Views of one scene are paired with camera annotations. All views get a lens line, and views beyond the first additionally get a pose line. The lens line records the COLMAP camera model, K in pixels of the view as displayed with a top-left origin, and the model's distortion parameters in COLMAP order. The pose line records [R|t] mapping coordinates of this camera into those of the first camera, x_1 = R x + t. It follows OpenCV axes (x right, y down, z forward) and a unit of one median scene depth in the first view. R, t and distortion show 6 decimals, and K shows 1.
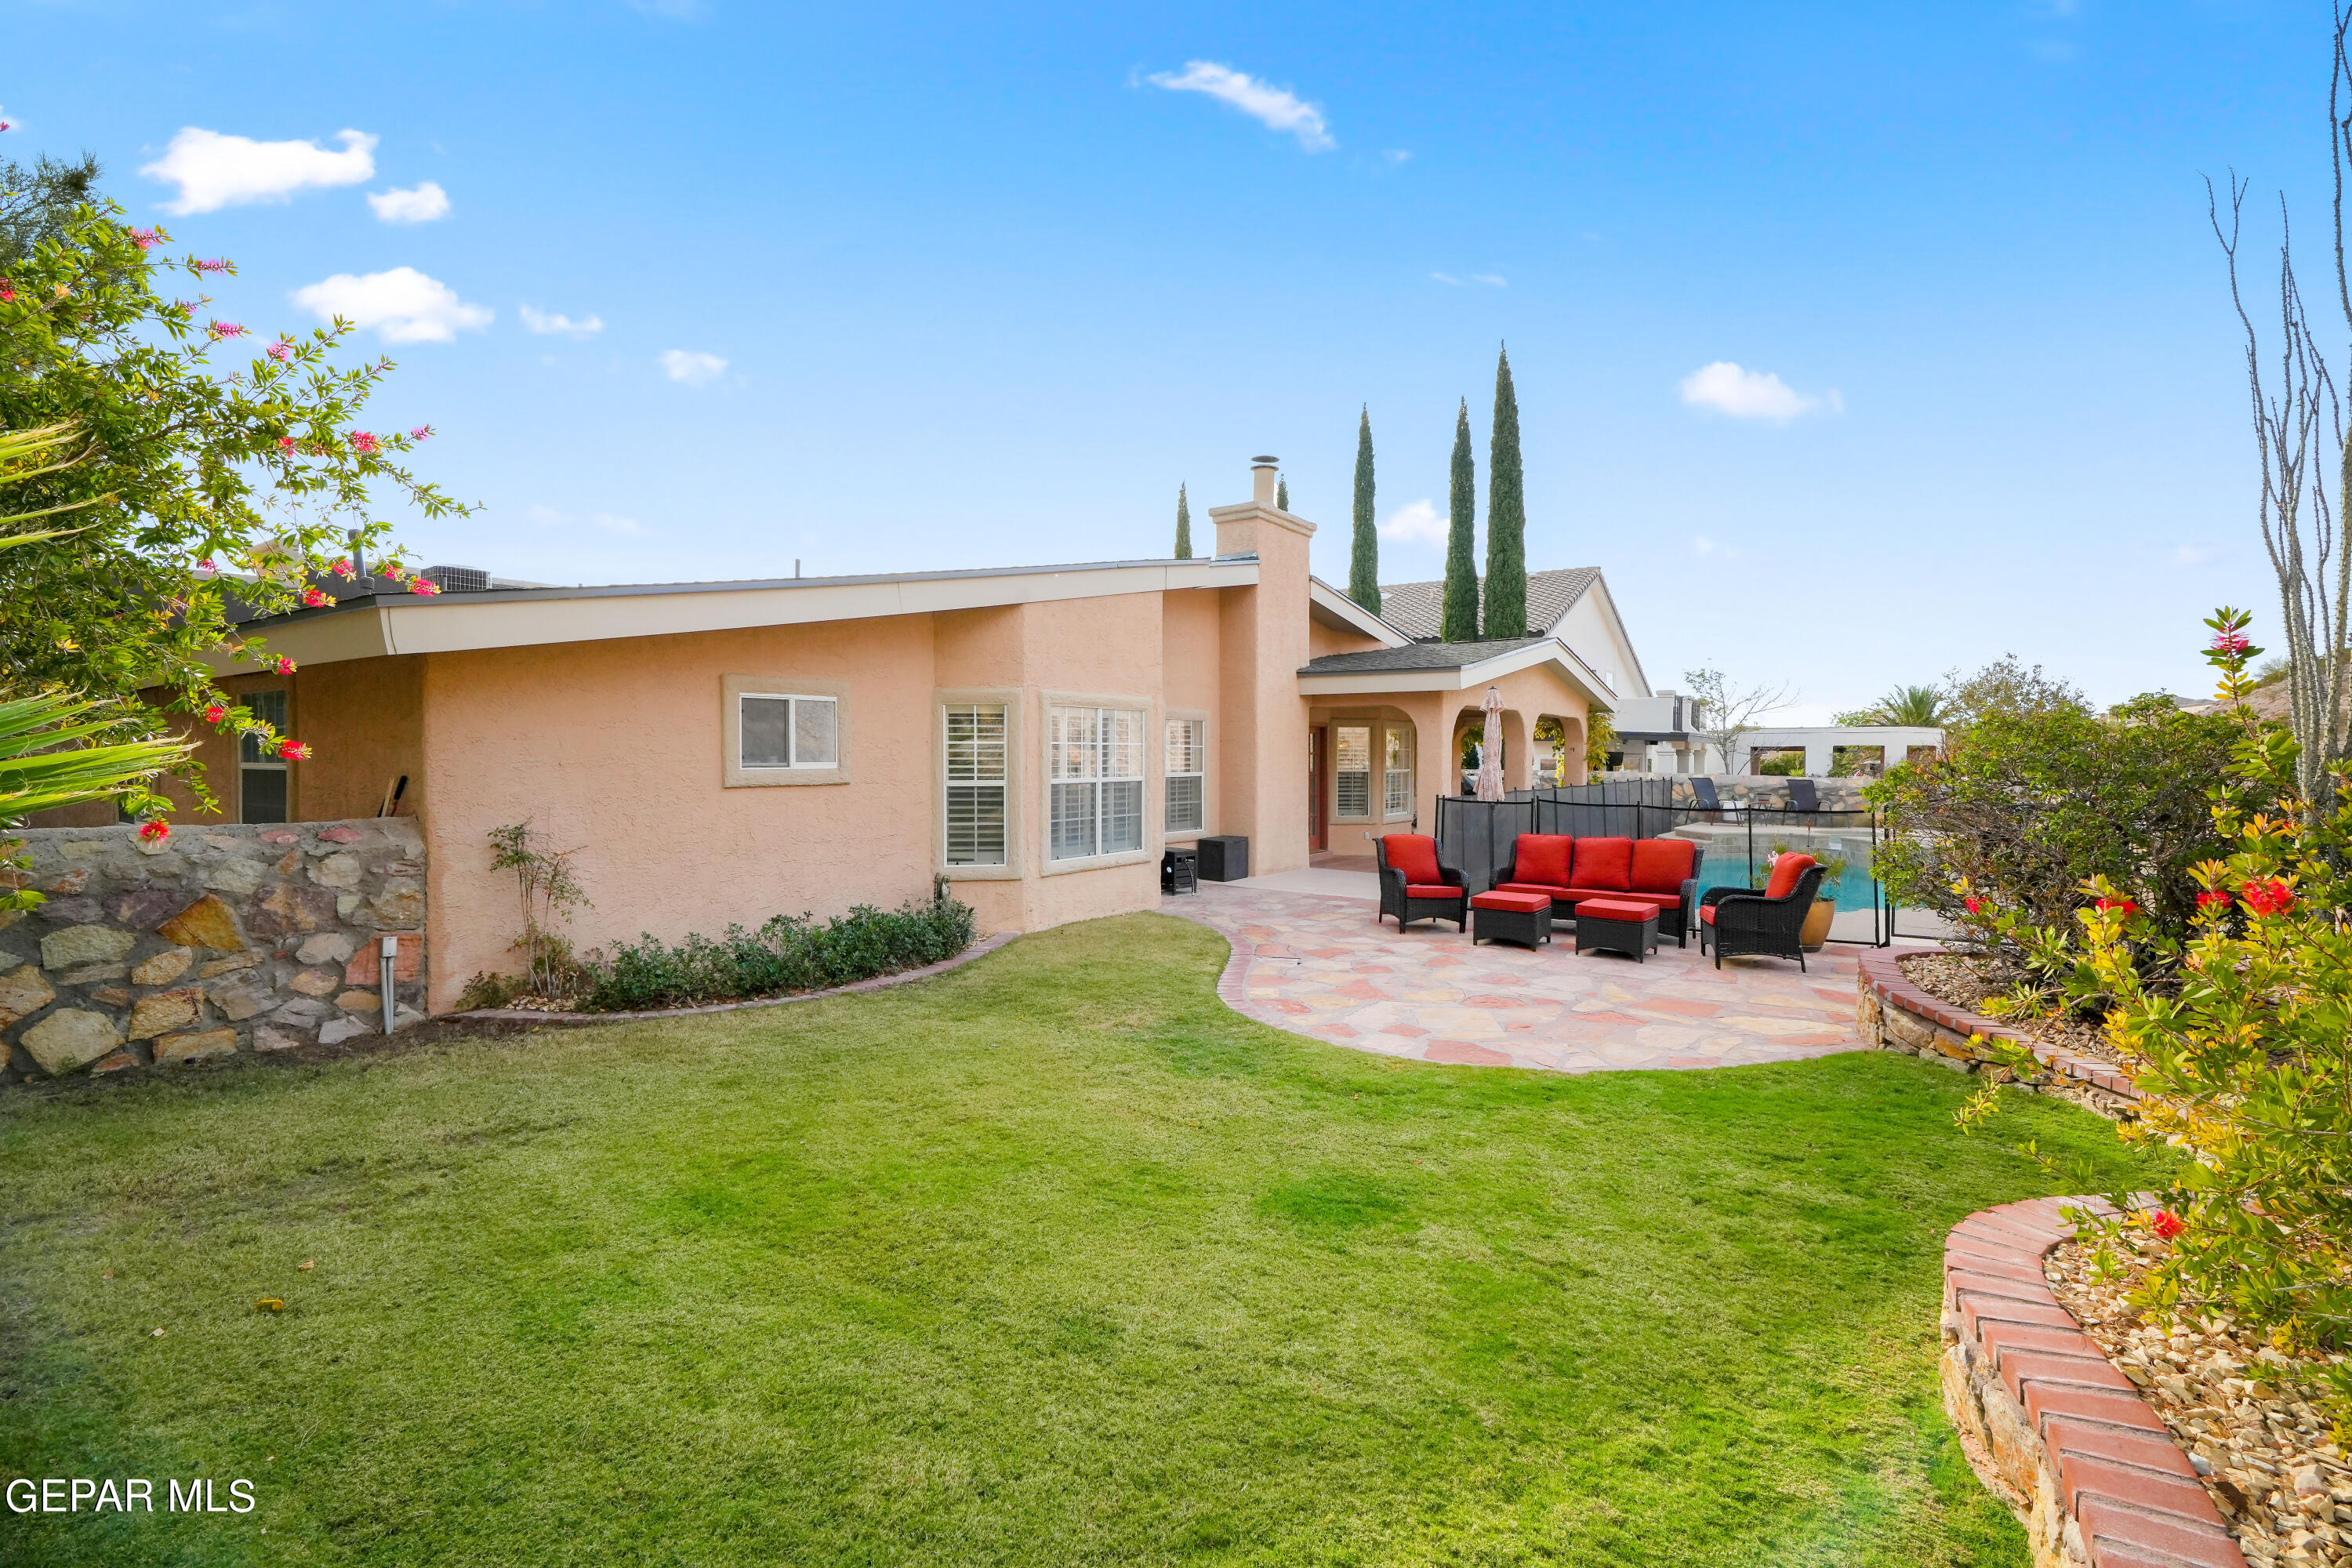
lens RADIAL K [[1084.1, 0, 1194.3], [0, 1084.1, 747.9], [0, 0, 1]] dist [-0.001601, 0.000798]
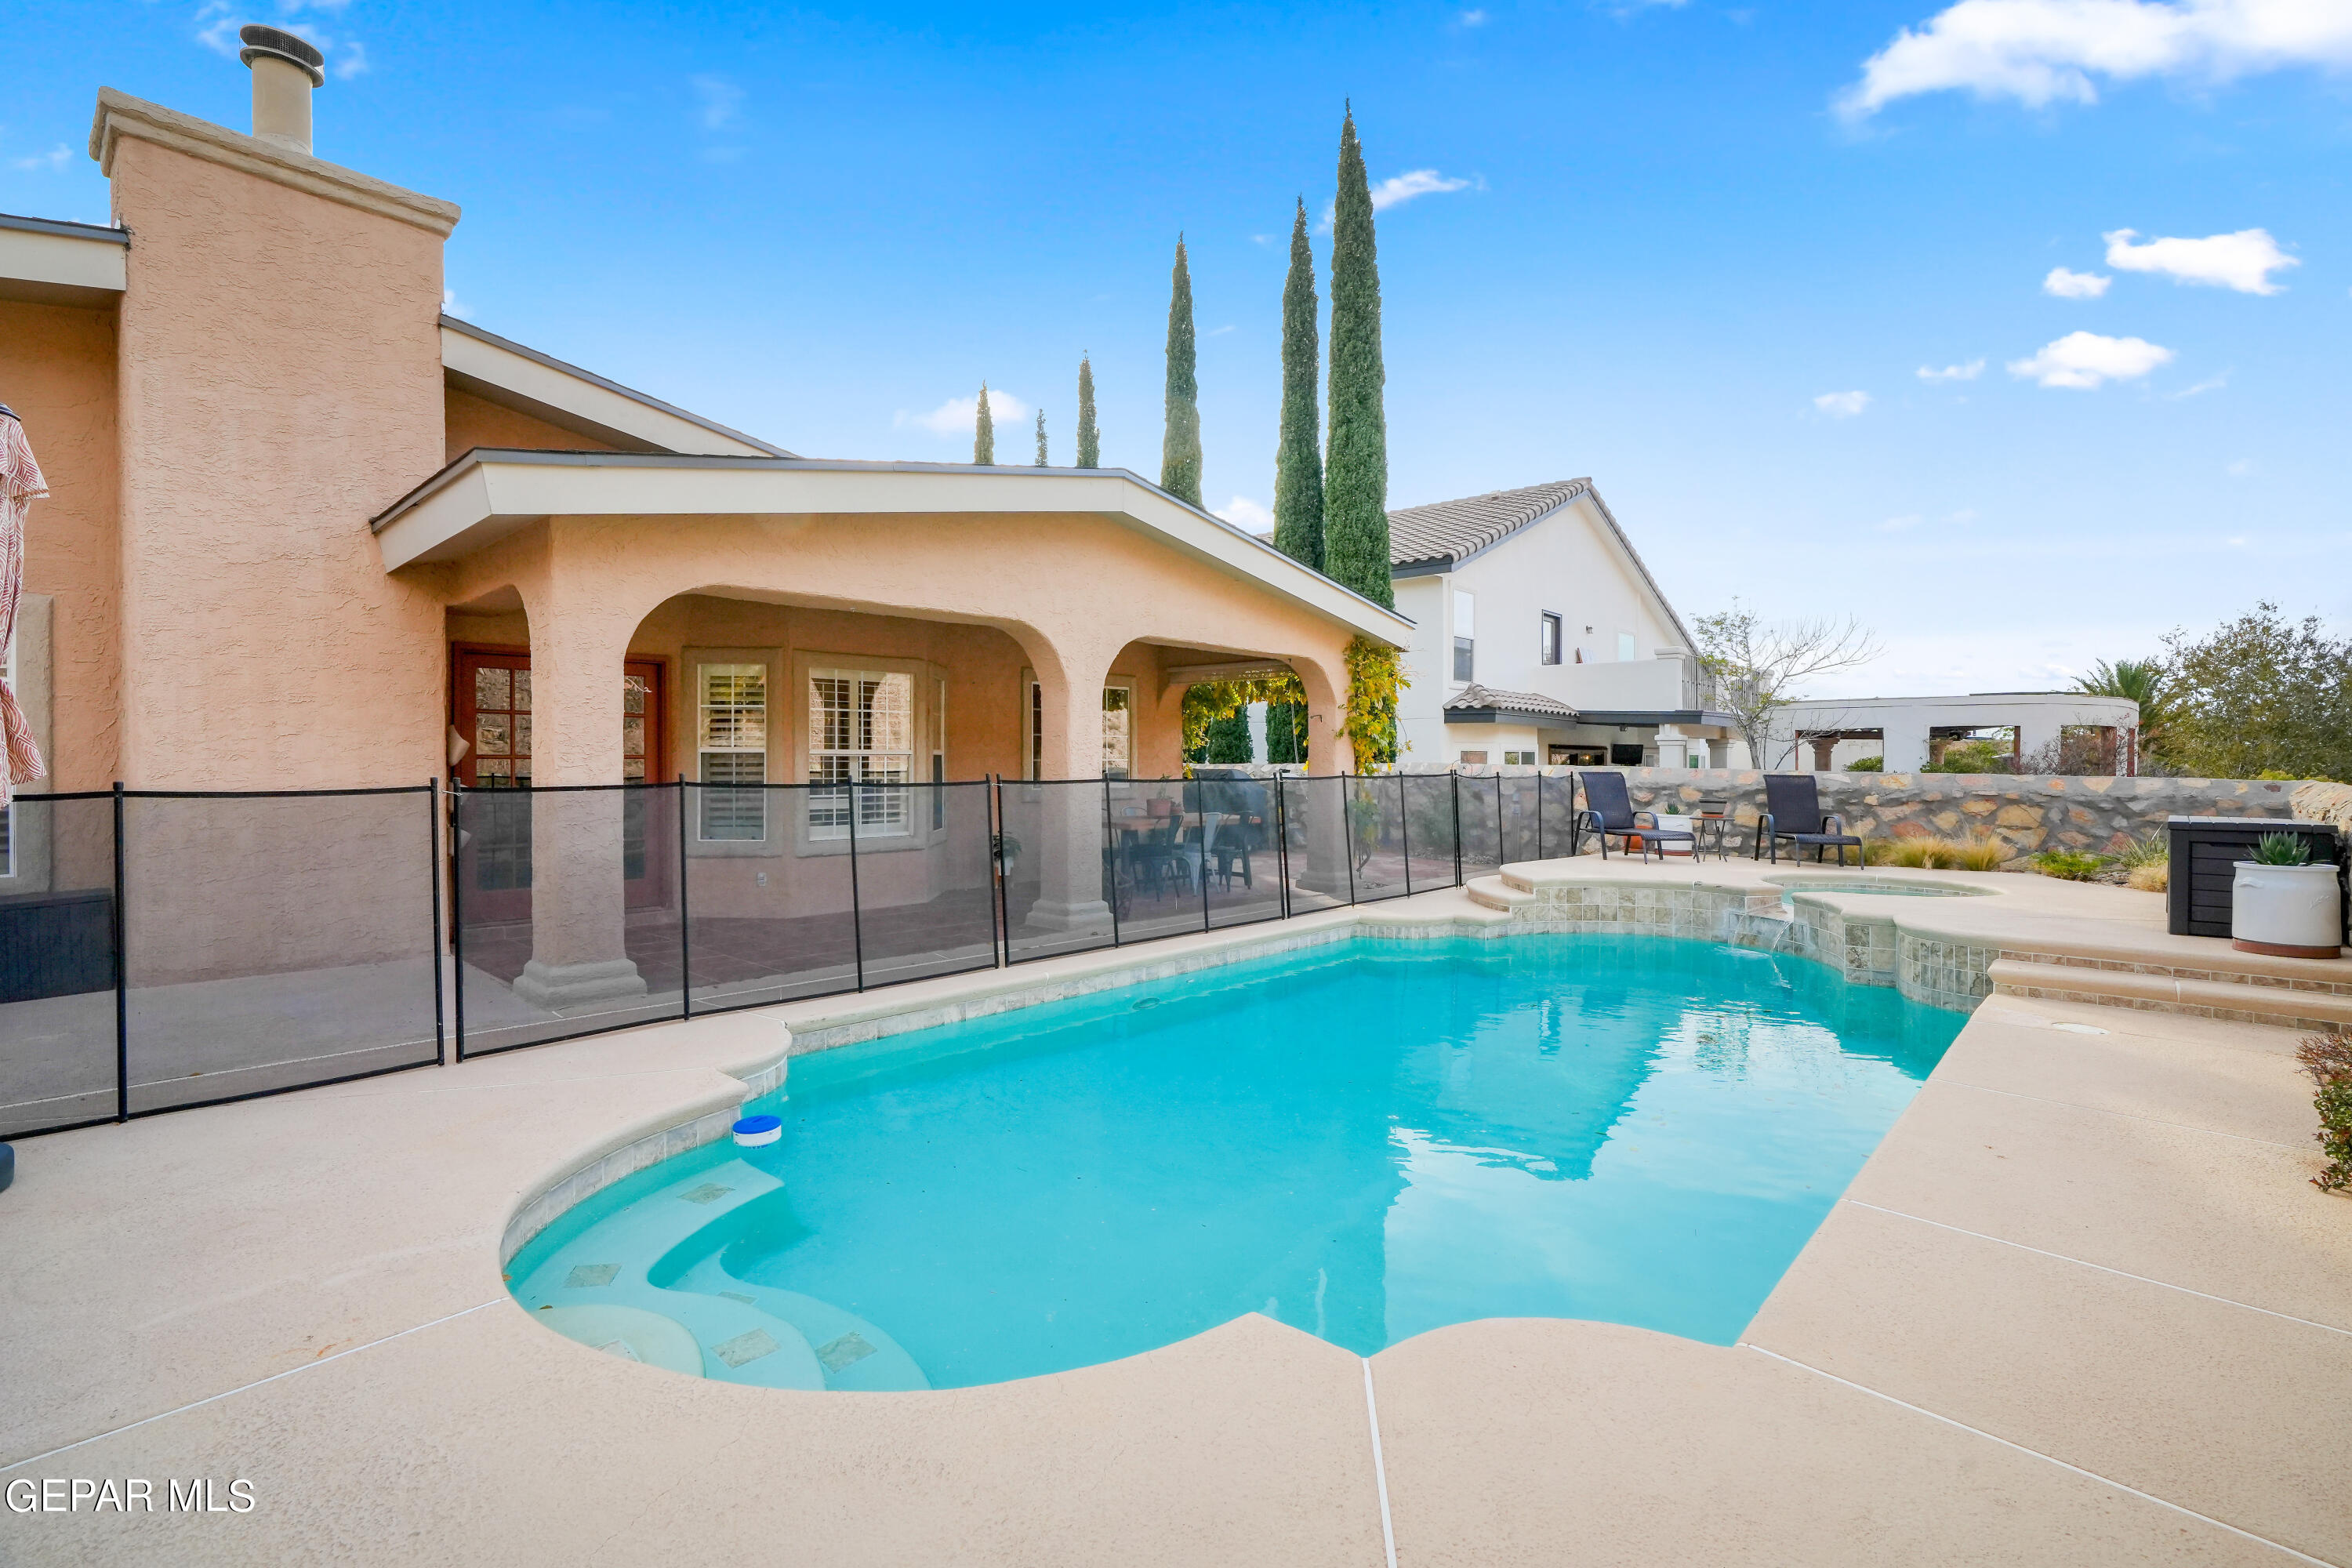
lens RADIAL K [[1084.1, 0, 1194.3], [0, 1084.1, 747.9], [0, 0, 1]] dist [-0.001601, 0.000798]
pose [[0.989348, -0.003915, -0.145519, 0.238626], [0.002604, 0.999954, -0.009203, 0.013721], [0.145548, 0.008726, 0.989313, 0.293491]]
